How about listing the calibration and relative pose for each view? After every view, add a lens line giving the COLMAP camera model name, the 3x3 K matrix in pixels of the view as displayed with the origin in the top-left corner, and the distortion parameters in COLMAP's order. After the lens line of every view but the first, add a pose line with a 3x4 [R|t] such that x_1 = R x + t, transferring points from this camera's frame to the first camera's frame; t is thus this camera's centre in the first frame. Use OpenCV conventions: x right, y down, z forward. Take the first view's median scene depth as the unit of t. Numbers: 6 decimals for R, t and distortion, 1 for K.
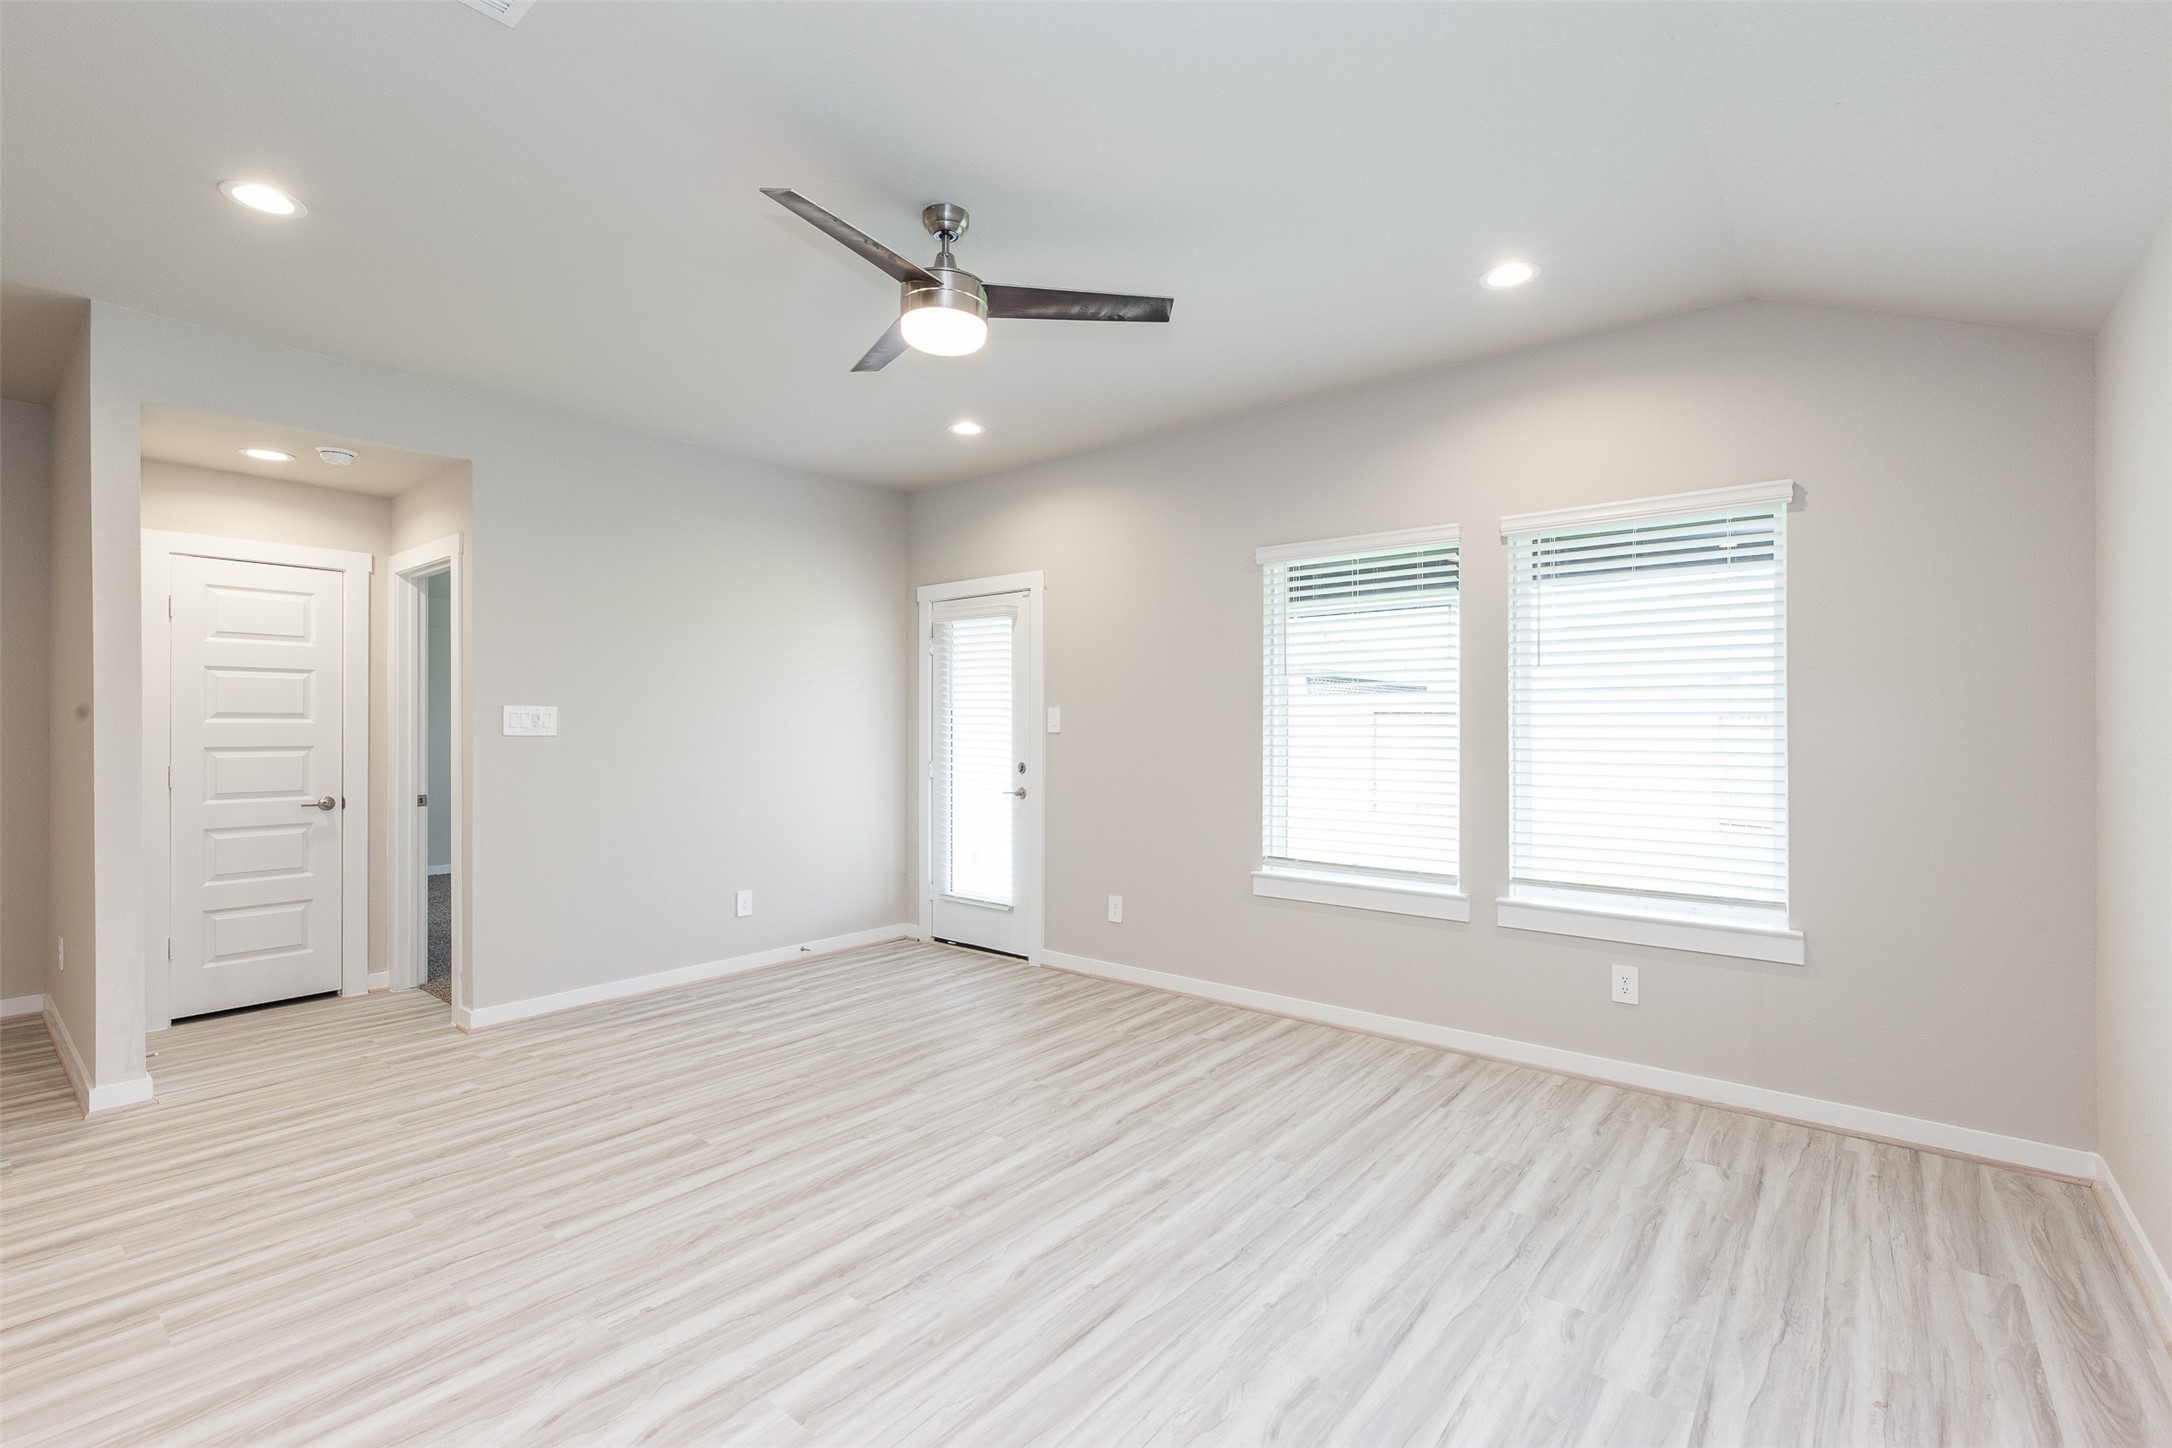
lens RADIAL K [[971.9, 0, 1086.0], [0, 971.9, 724.0], [0, 0, 1]] dist [-0.006392, 0.000210]
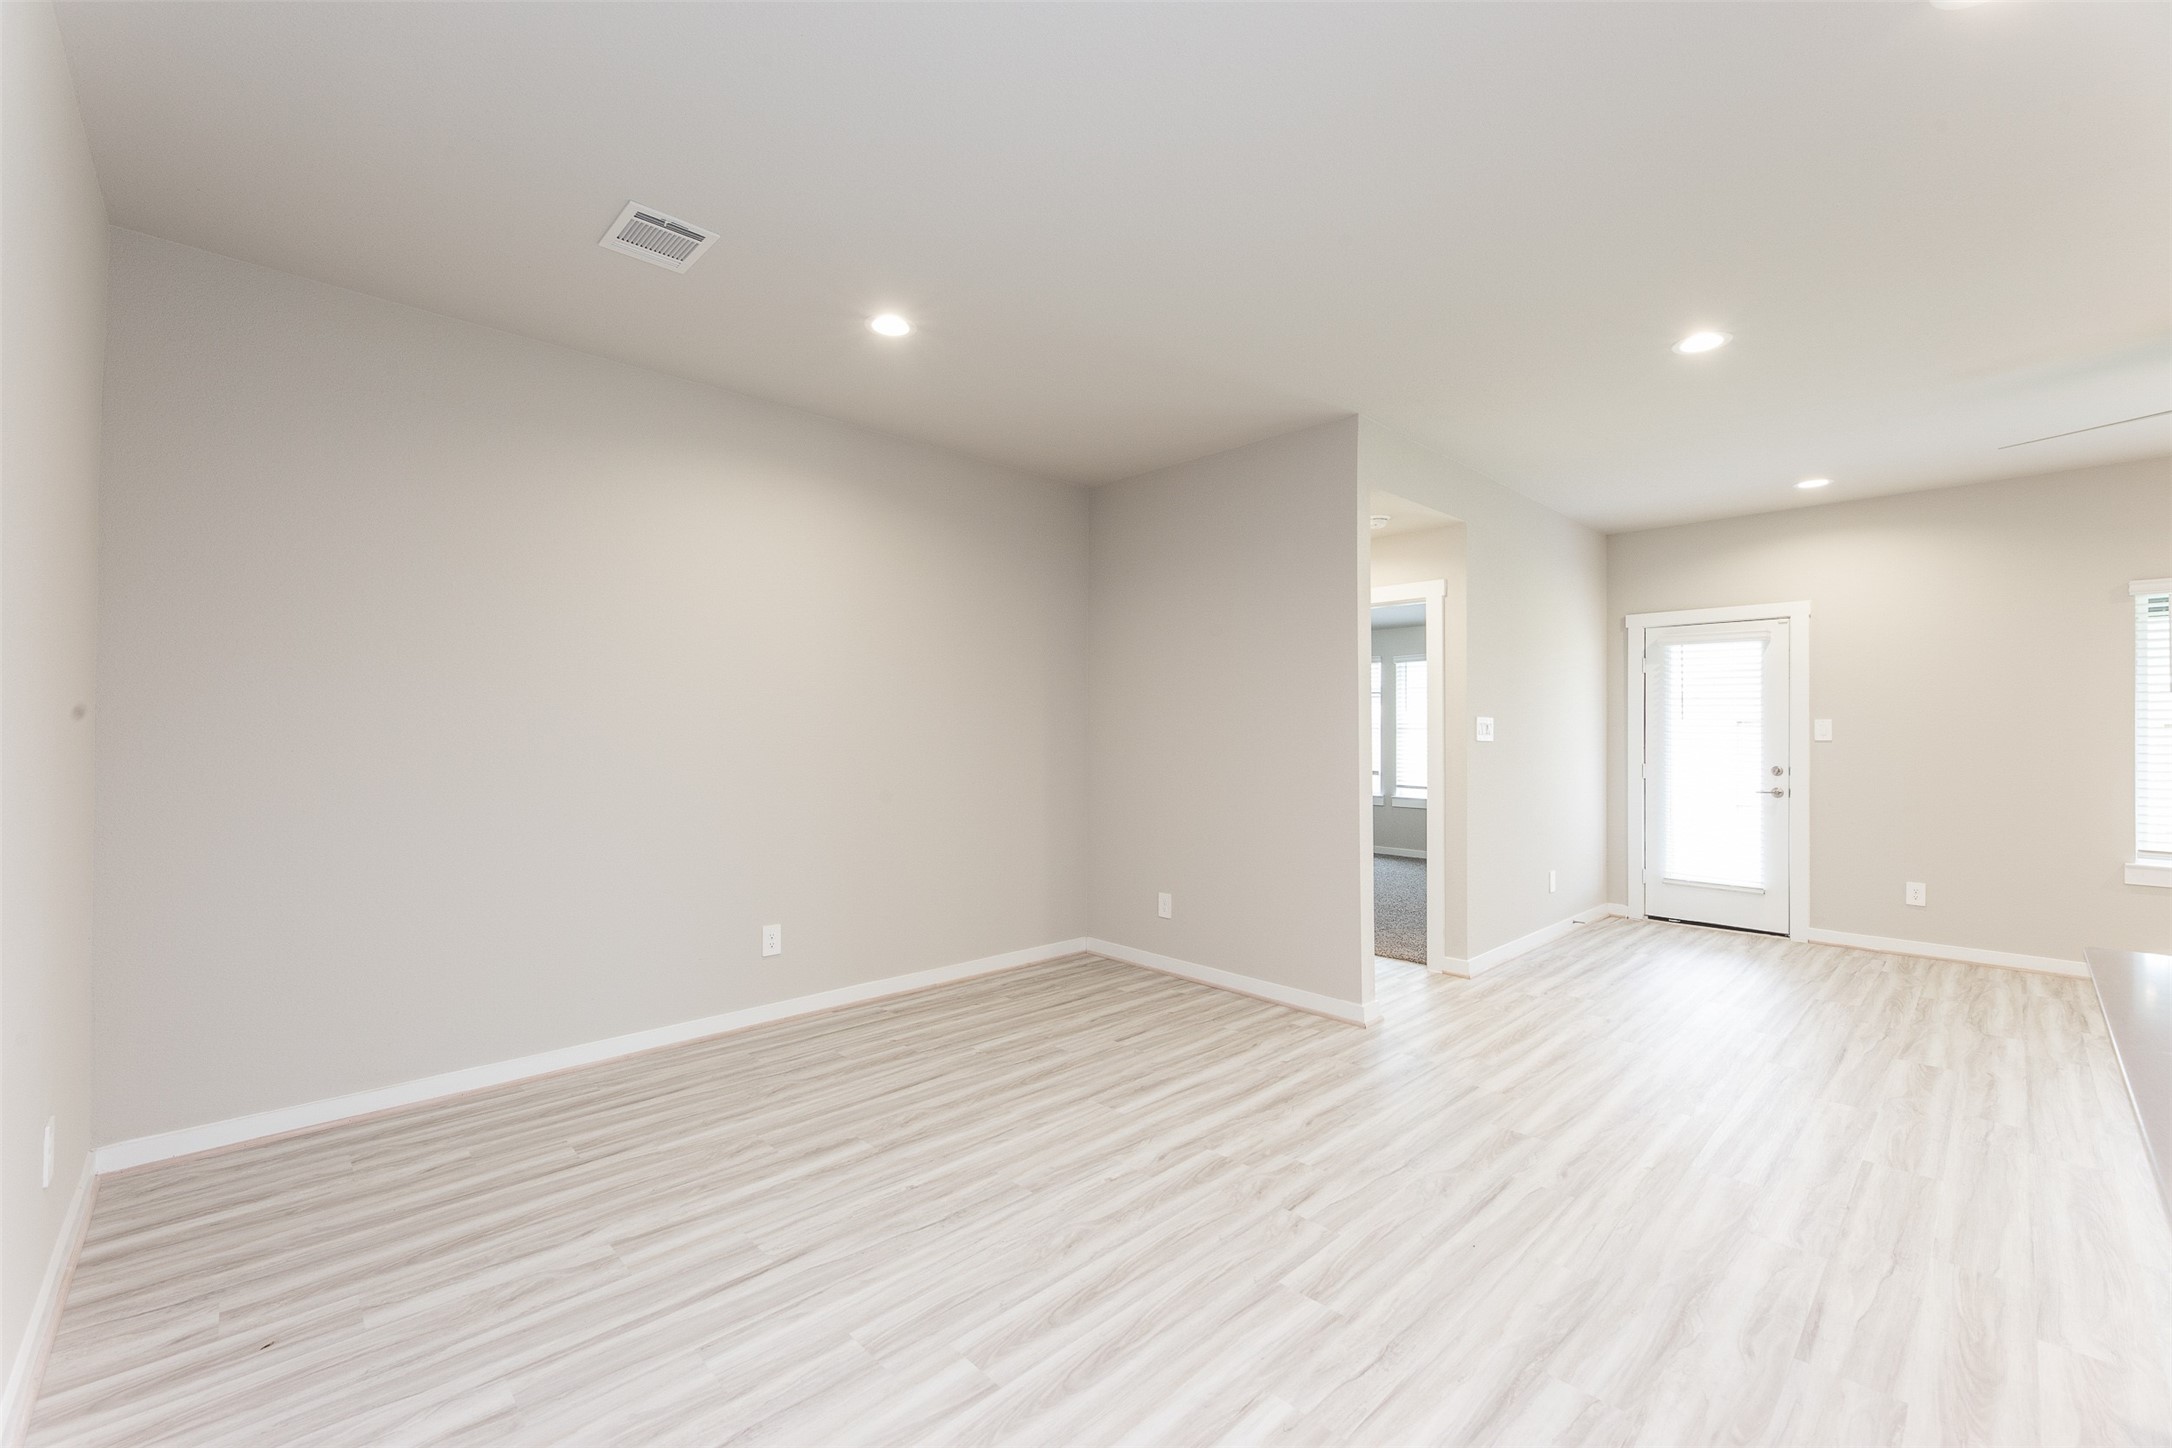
lens RADIAL K [[898.5, 0, 1076.8], [0, 898.5, 721.9], [0, 0, 1]] dist [-0.002696, -0.000131]
pose [[0.992235, 0.003637, -0.124322, -1.092769], [-0.004743, 0.999952, -0.008605, 0.000024], [0.124284, 0.009128, 0.992205, -0.240135]]
